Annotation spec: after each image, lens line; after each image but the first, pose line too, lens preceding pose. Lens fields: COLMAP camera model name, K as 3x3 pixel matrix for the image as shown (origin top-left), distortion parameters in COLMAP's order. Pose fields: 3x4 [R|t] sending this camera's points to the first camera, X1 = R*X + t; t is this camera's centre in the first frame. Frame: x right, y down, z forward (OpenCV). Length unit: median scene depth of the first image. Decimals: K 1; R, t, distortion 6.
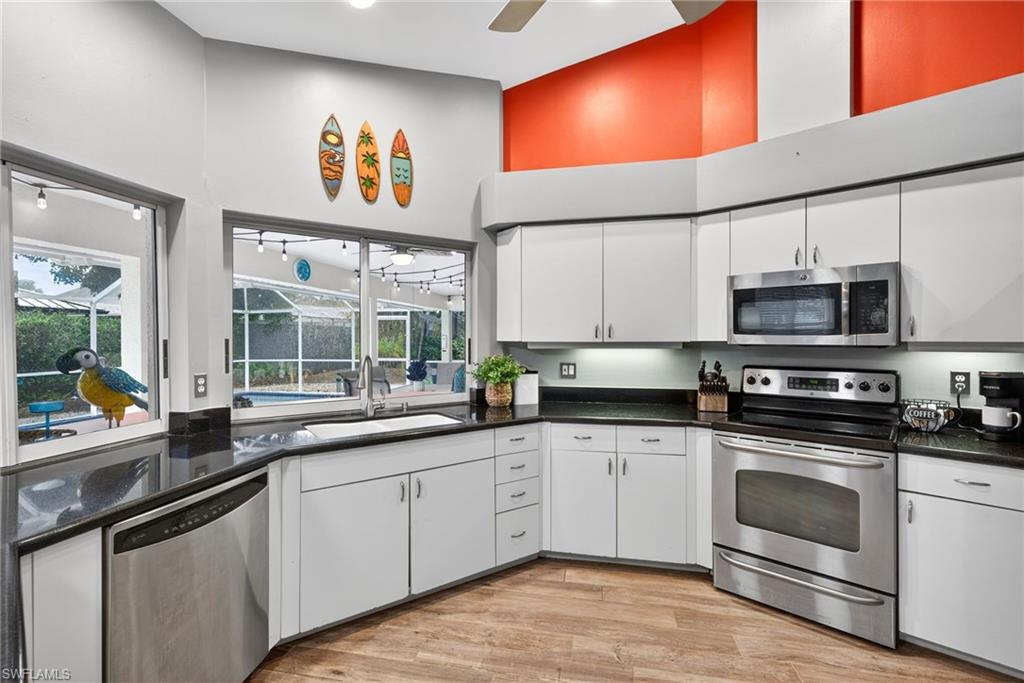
lens RADIAL K [[452.6, 0, 506.3], [0, 452.6, 339.9], [0, 0, 1]] dist [0.012652, 0.000431]
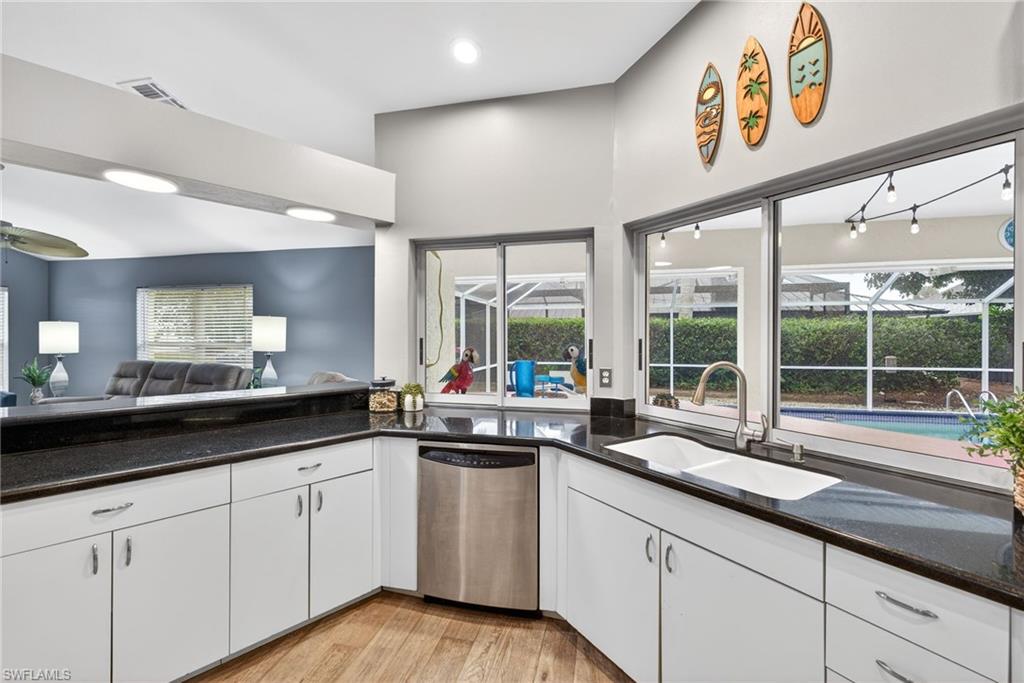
lens RADIAL K [[426.5, 0, 509.7], [0, 426.5, 339.4], [0, 0, 1]] dist [0.007026, -0.000406]
pose [[-0.024362, 0.006942, -0.999679, 0.381799], [-0.008863, 0.999935, 0.007160, -0.004998], [0.999664, 0.009035, -0.024299, 0.645417]]
